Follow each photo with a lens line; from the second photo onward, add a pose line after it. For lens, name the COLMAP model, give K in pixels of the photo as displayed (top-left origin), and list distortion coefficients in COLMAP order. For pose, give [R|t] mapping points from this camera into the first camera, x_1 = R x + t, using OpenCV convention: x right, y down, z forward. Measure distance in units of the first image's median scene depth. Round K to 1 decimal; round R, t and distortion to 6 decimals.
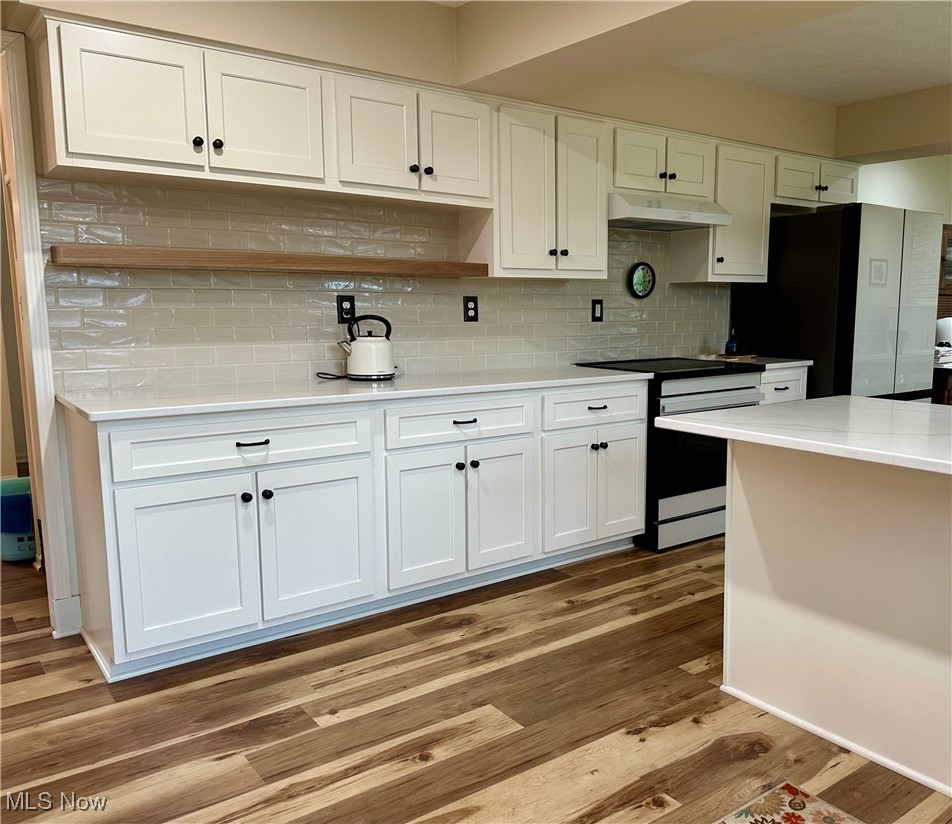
lens RADIAL K [[806.6, 0, 560.8], [0, 806.6, 421.0], [0, 0, 1]] dist [0.047380, 0.002077]
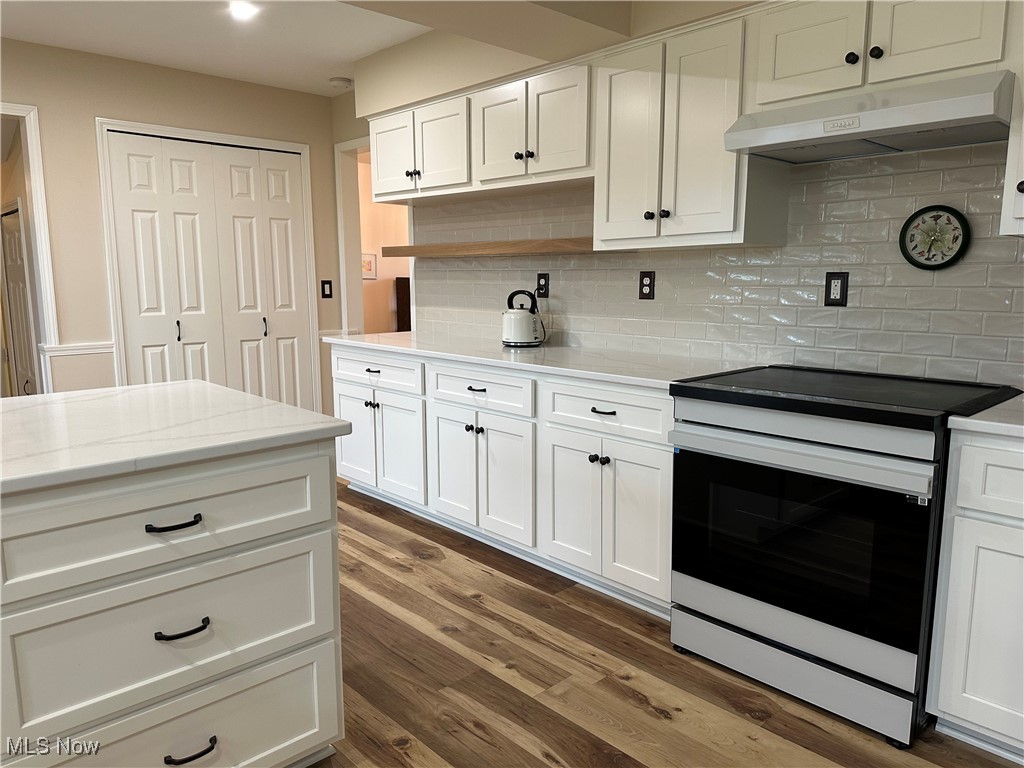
lens RADIAL K [[712.3, 0, 513.0], [0, 712.3, 380.7], [0, 0, 1]] dist [0.005297, -0.007077]
pose [[0.067489, 0.144393, -0.987216, 0.780396], [-0.137753, 0.981344, 0.134117, -0.137668], [0.988165, 0.126940, 0.086120, 0.913452]]
